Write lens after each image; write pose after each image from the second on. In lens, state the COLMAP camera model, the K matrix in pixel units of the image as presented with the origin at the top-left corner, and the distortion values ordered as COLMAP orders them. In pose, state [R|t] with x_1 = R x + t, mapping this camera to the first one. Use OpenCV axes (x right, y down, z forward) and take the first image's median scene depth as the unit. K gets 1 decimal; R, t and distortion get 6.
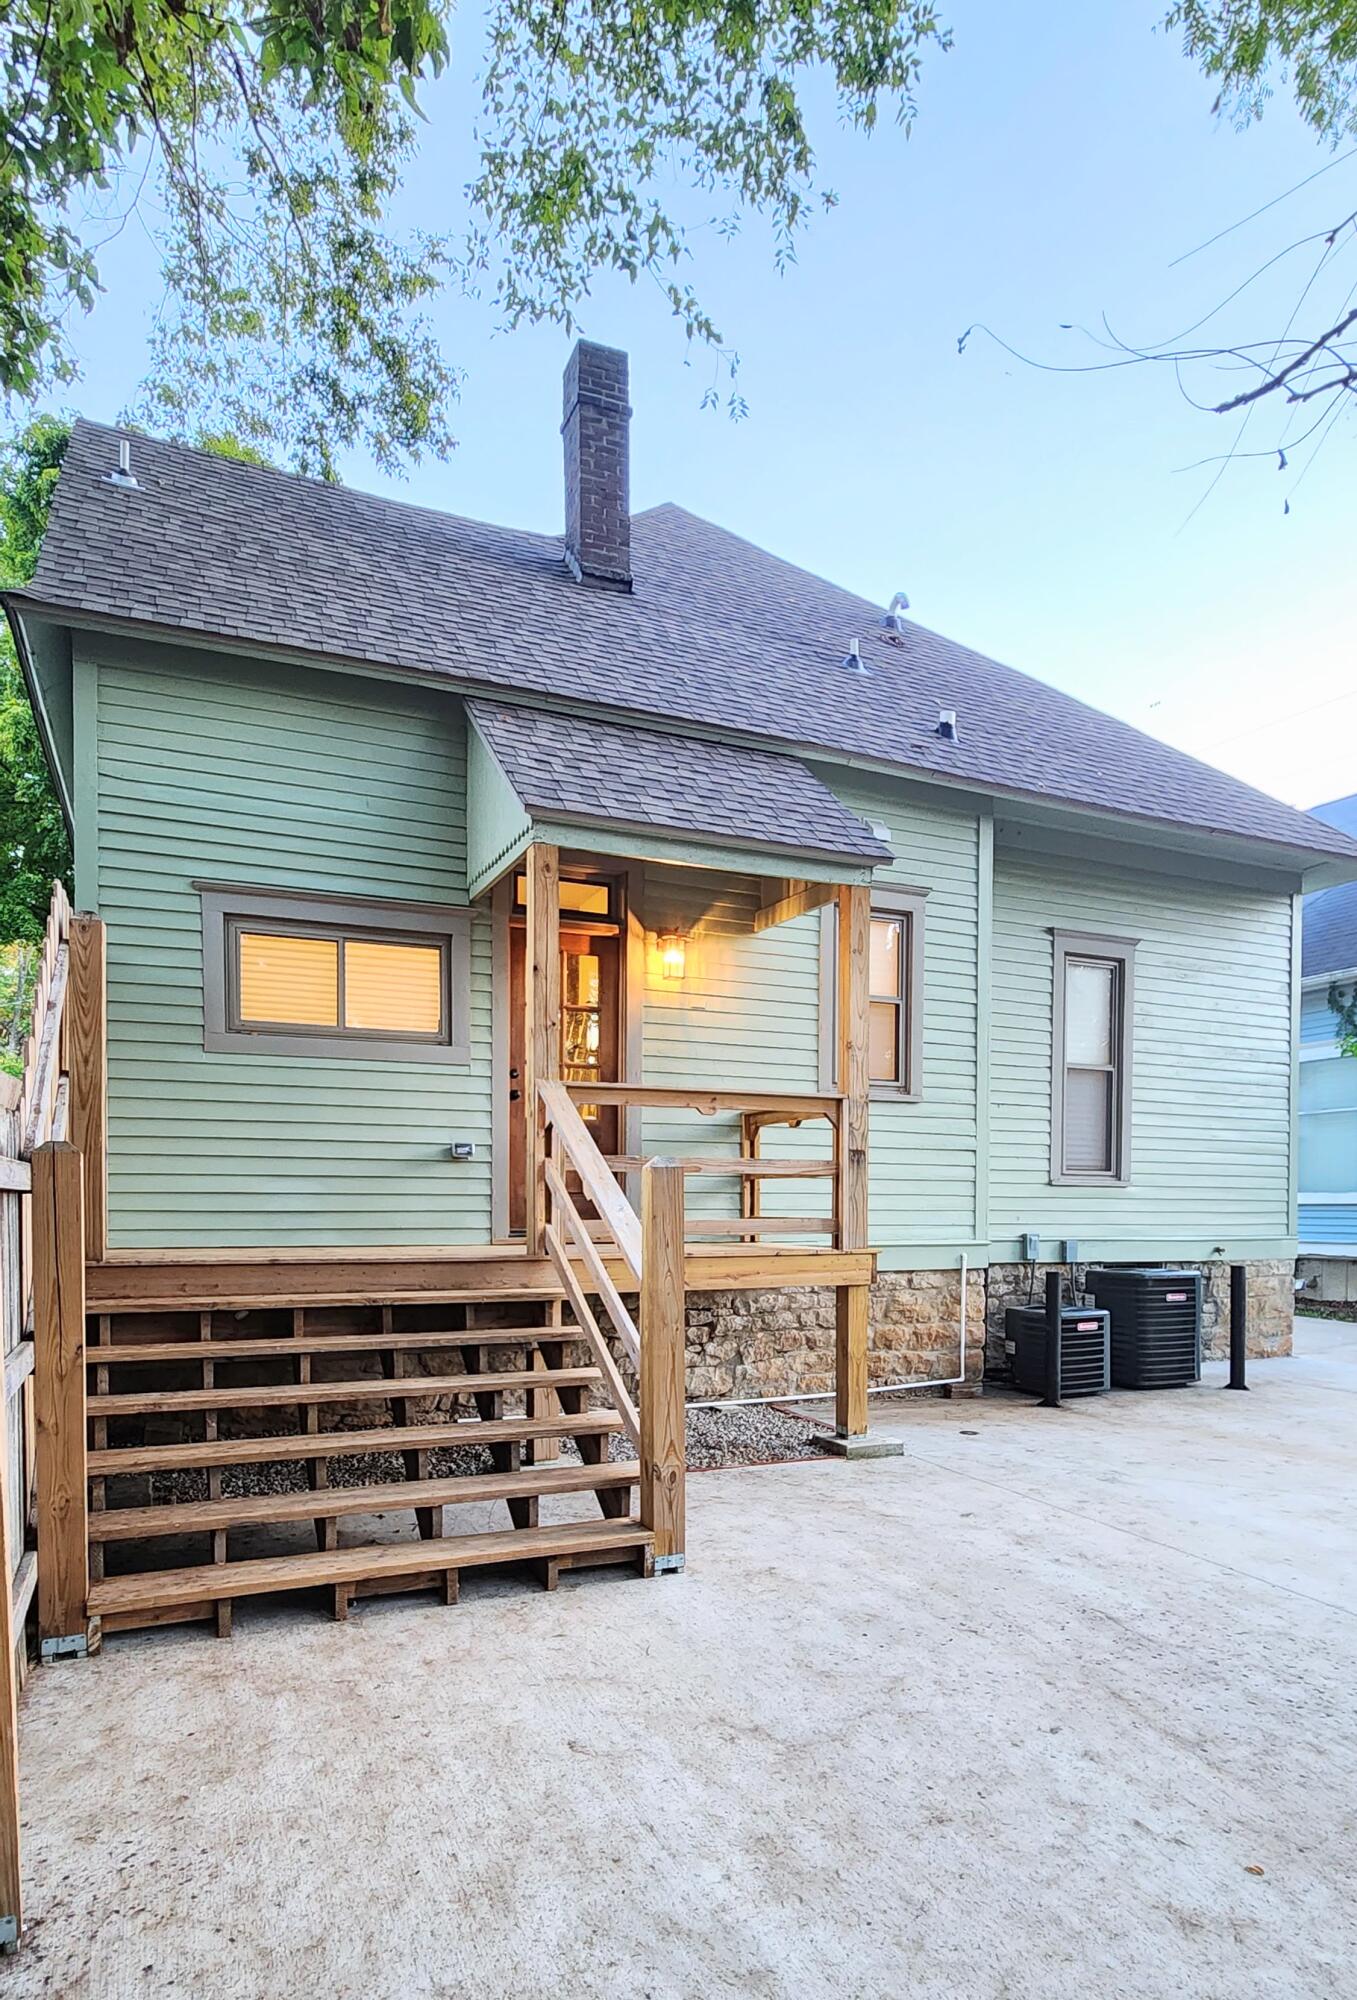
lens RADIAL K [[1141.9, 0, 679.7], [0, 1141.9, 1223.5], [0, 0, 1]] dist [0.002835, 0.000284]
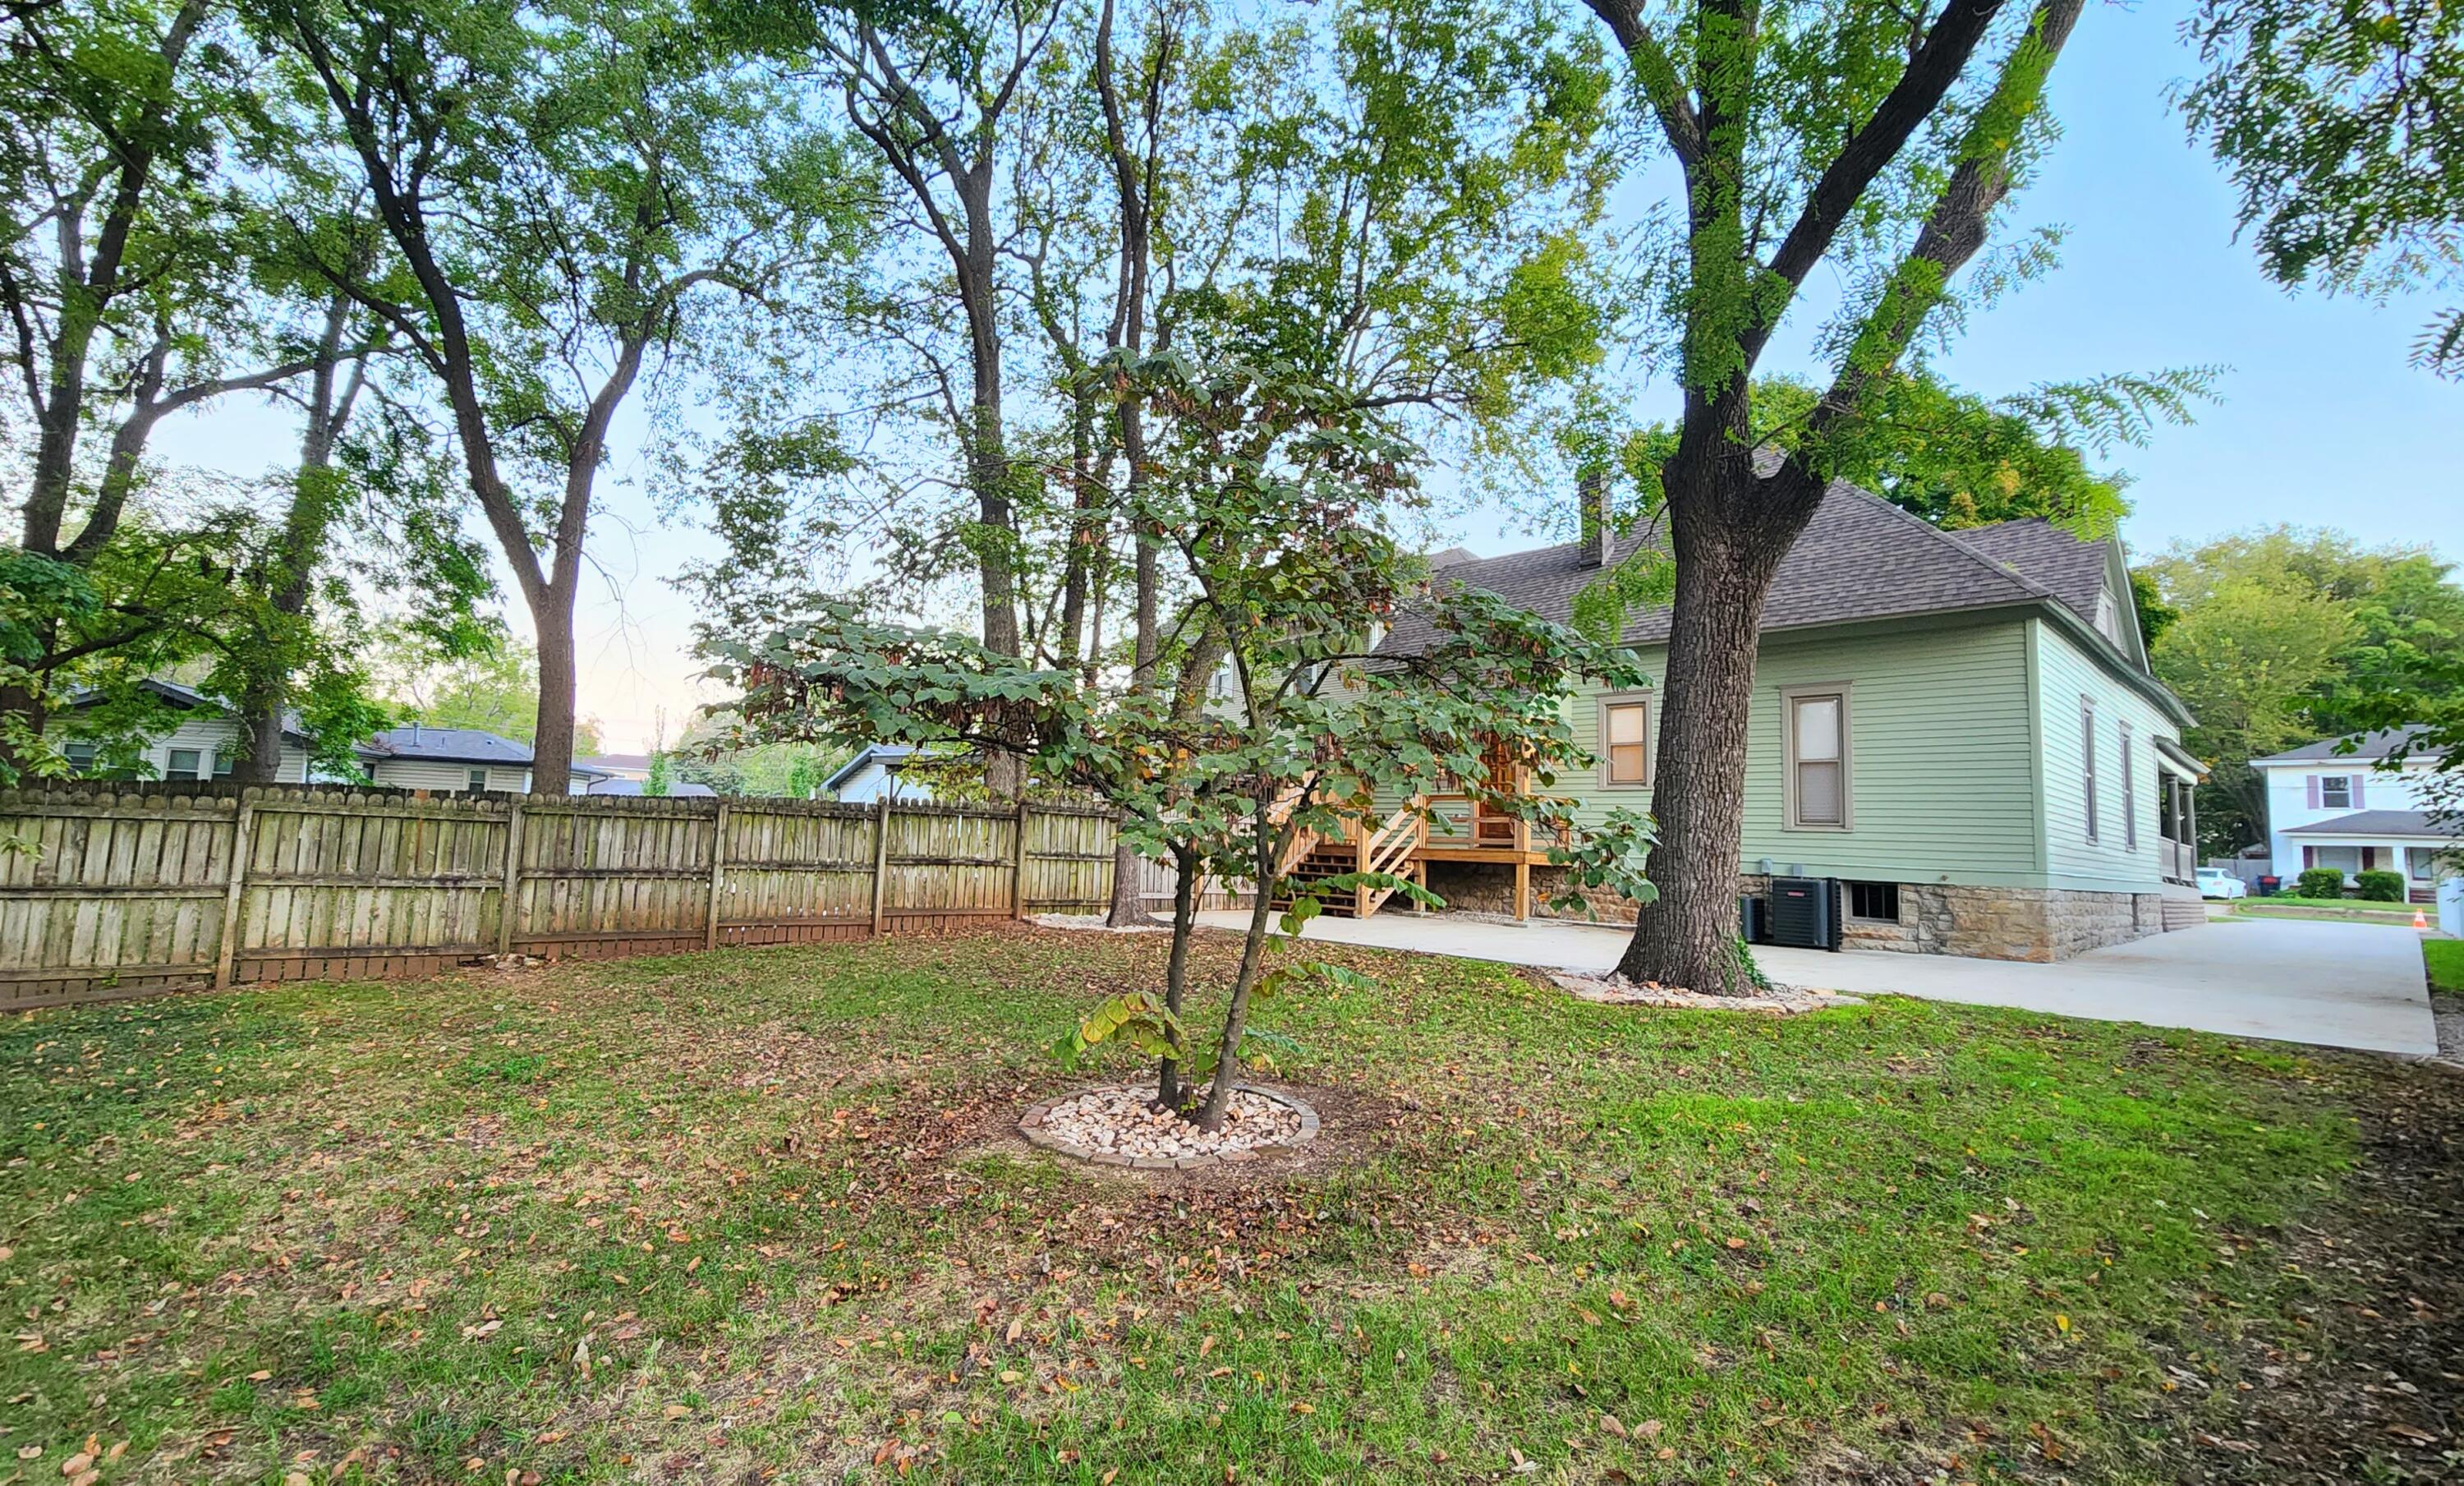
lens RADIAL K [[1079.9, 0, 1162.9], [0, 1079.9, 741.6], [0, 0, 1]] dist [0.000460, 0.000223]
pose [[0.293211, -0.085046, -0.952257, 1.818231], [-0.057629, 0.992652, -0.106399, 0.067518], [0.954309, 0.086075, 0.286156, -0.426242]]
